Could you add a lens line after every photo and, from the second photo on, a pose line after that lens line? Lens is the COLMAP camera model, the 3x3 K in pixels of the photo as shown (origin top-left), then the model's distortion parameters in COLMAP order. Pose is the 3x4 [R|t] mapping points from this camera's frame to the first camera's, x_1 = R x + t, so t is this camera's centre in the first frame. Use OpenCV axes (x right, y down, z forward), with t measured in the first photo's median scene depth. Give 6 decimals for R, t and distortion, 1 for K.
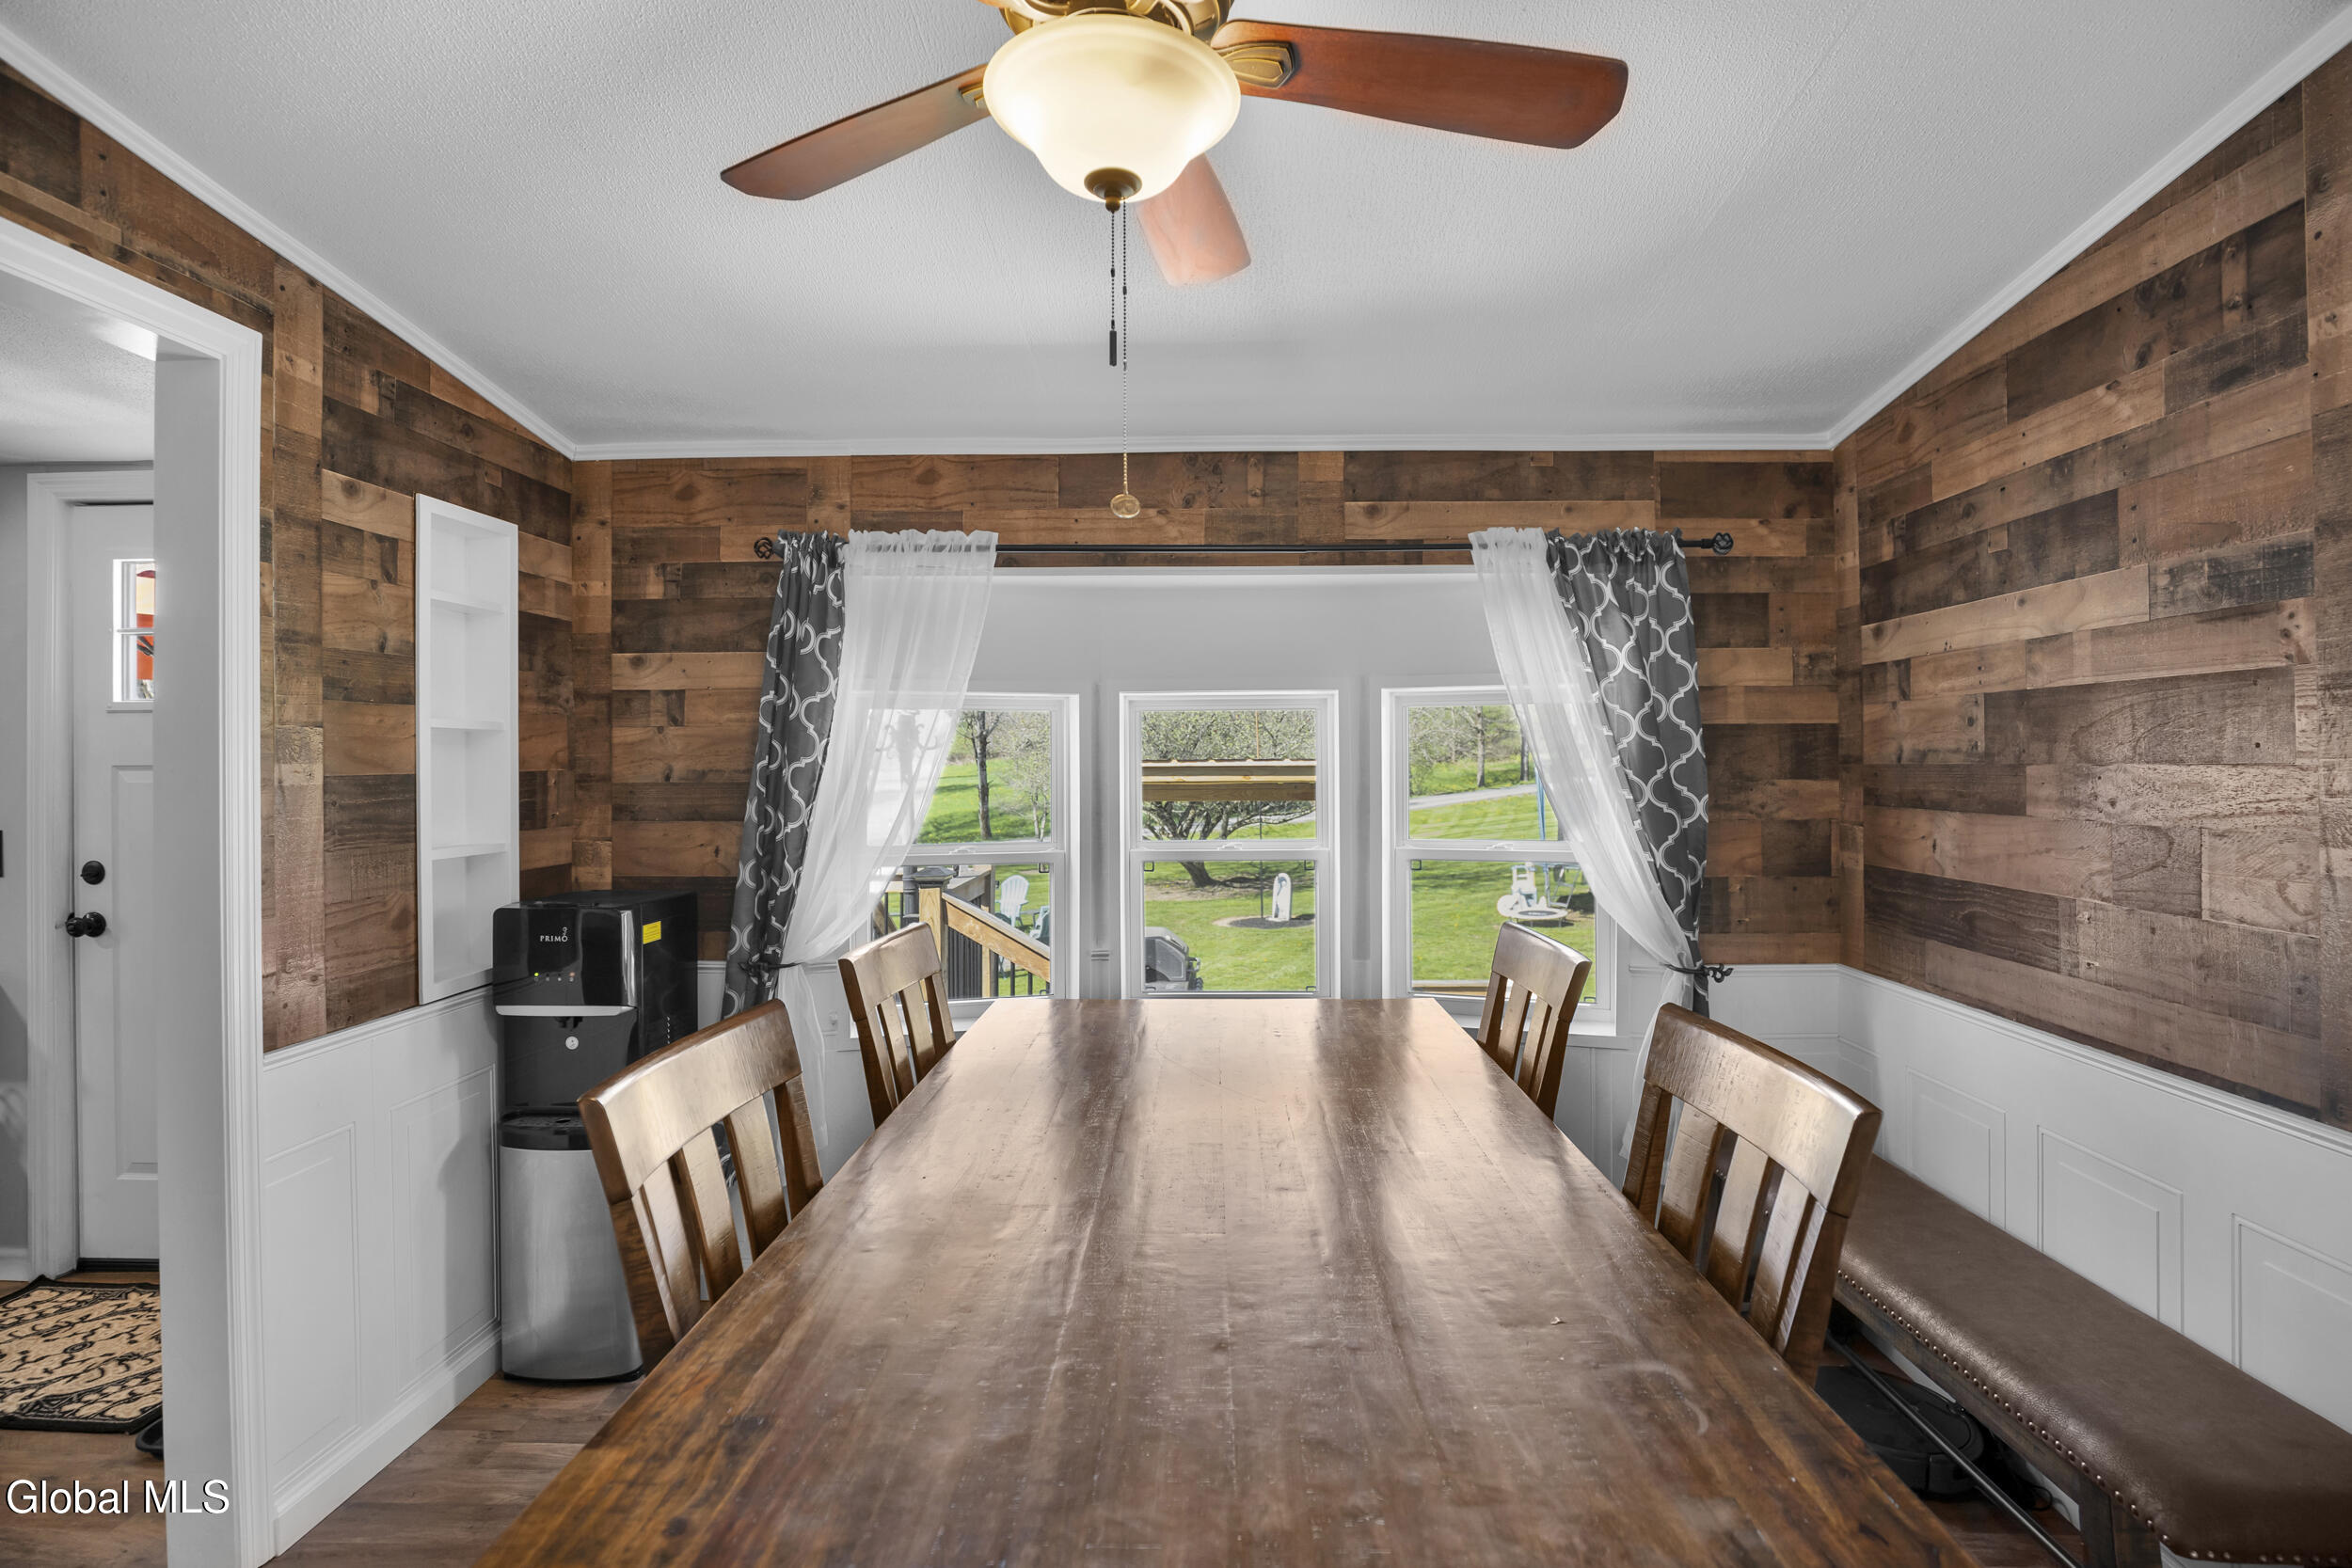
lens RADIAL K [[1104.7, 0, 1192.2], [0, 1104.7, 745.1], [0, 0, 1]] dist [-0.035216, 0.008892]
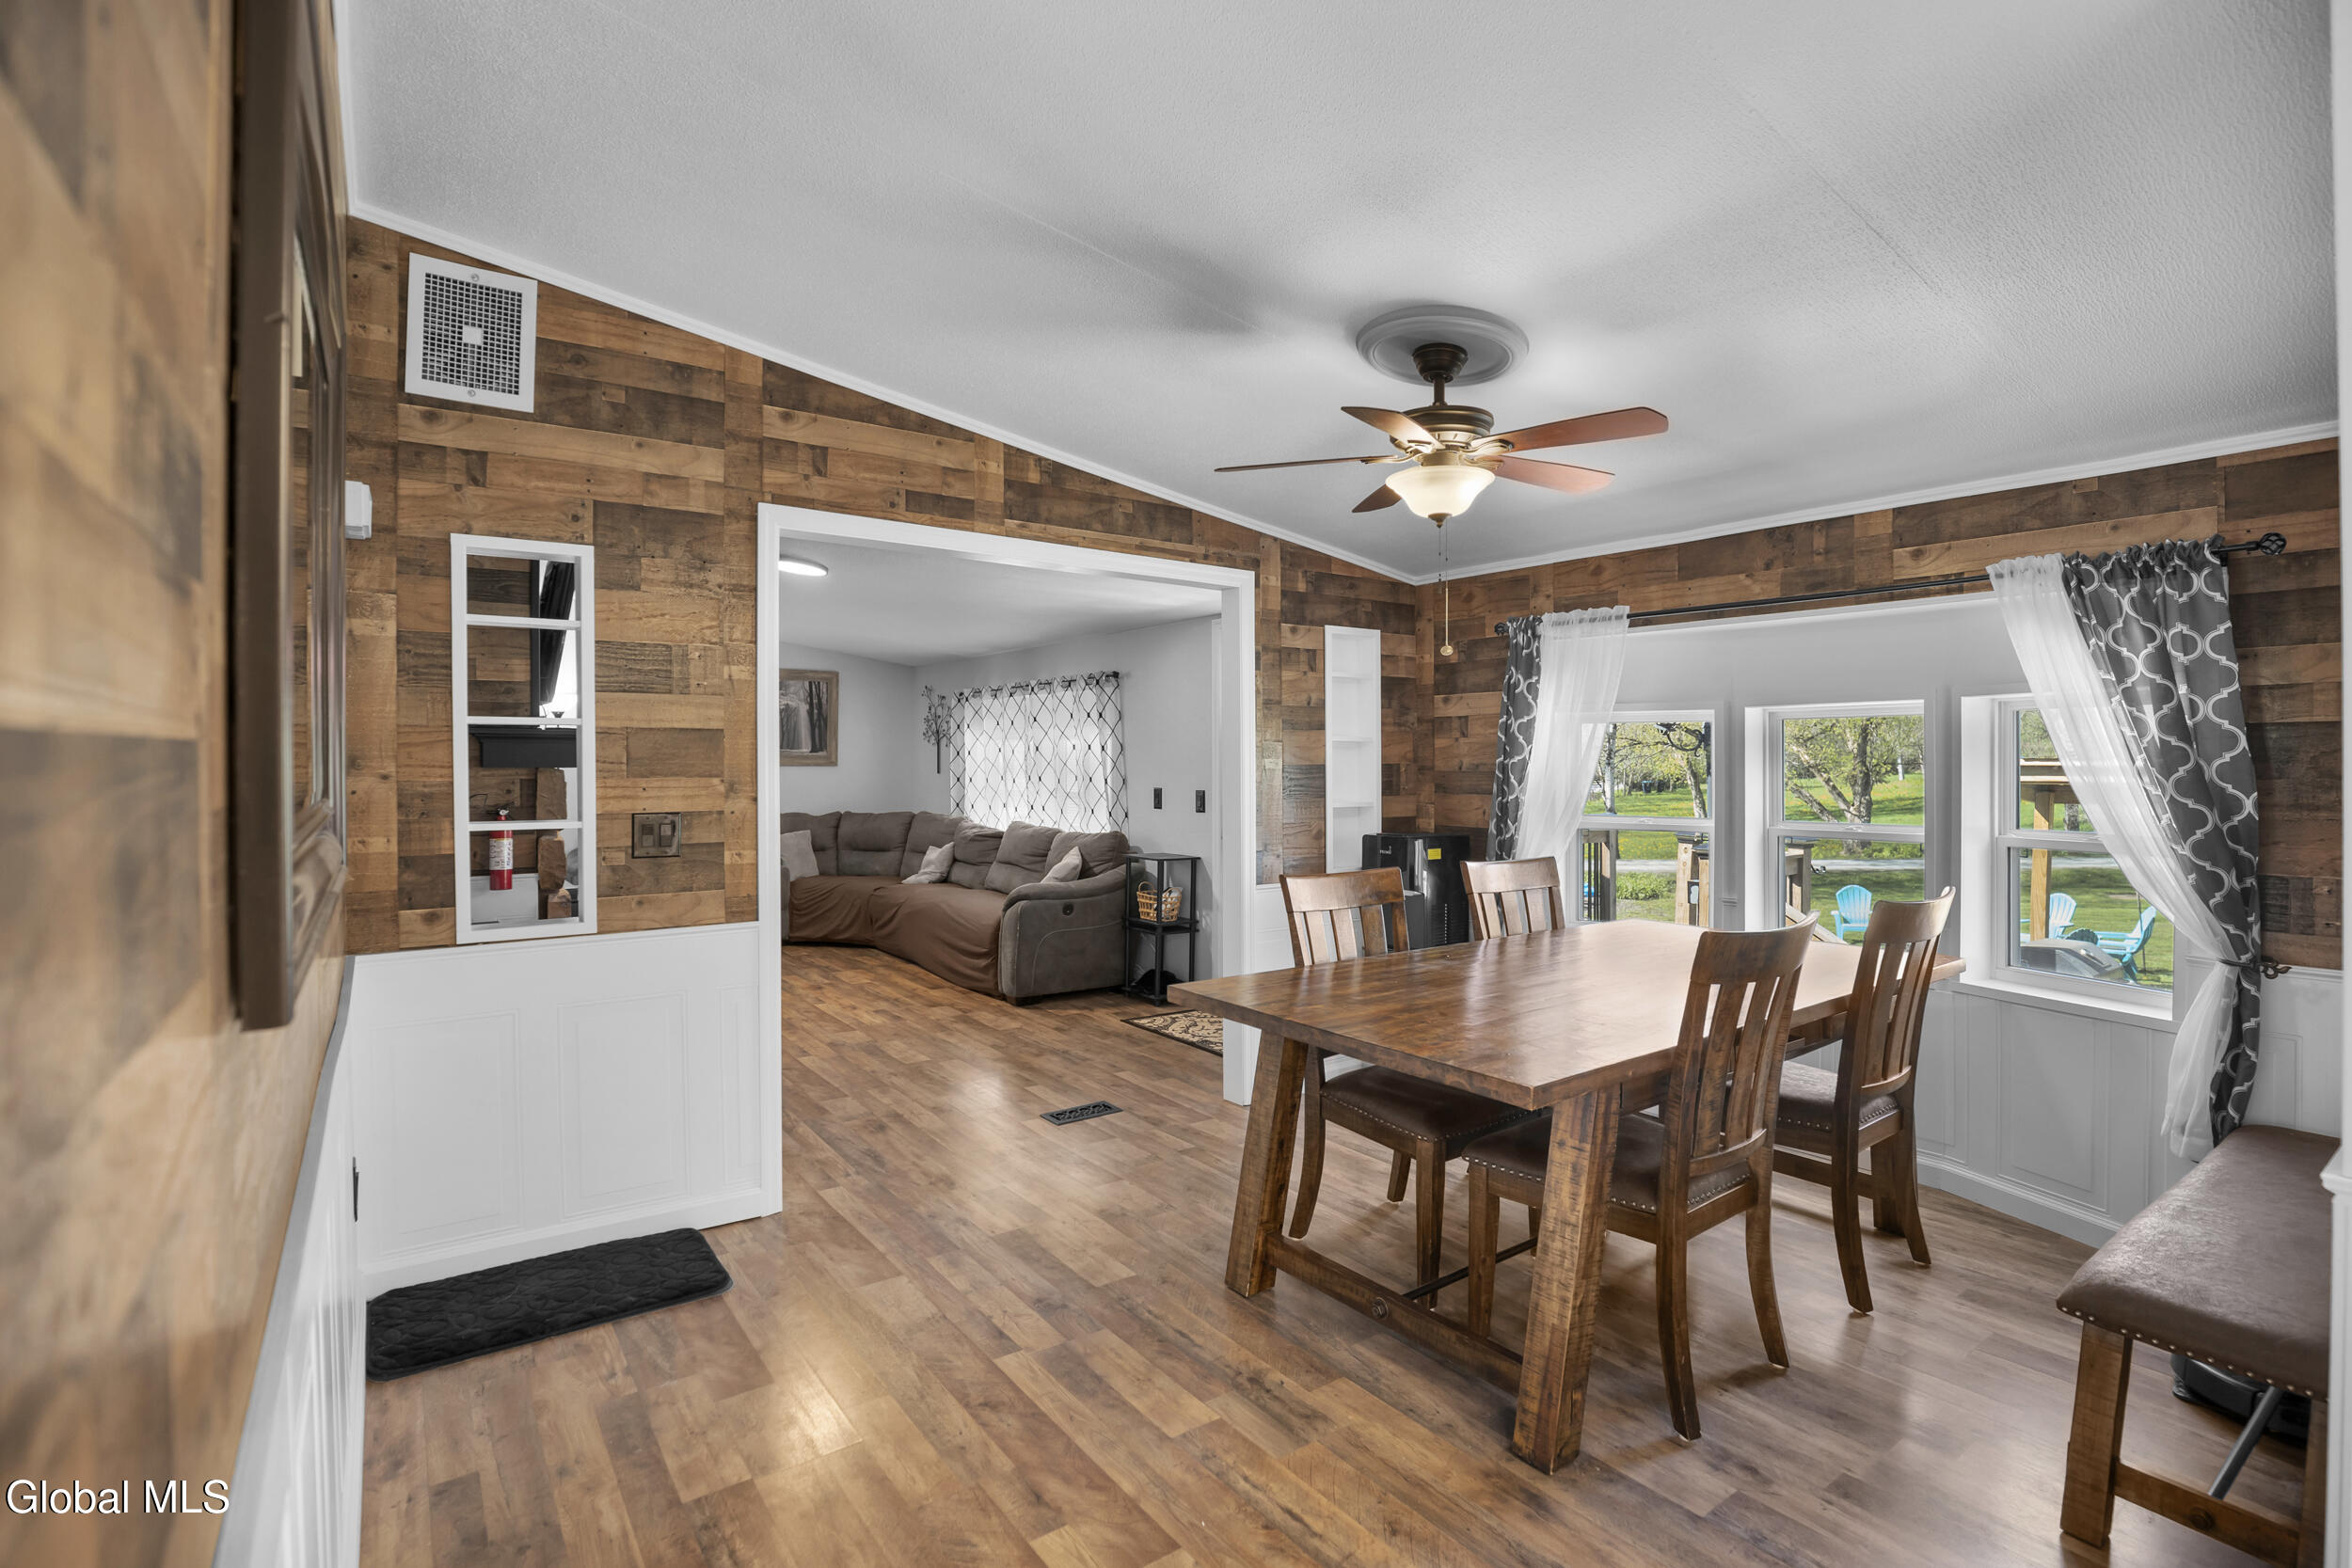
lens RADIAL K [[1104.7, 0, 1192.2], [0, 1104.7, 745.1], [0, 0, 1]] dist [-0.035216, 0.008892]
pose [[0.611822, -0.007577, -0.790959, 0.645329], [0.007726, 0.999964, -0.003603, -0.002845], [0.790958, -0.003906, 0.611858, -0.385406]]
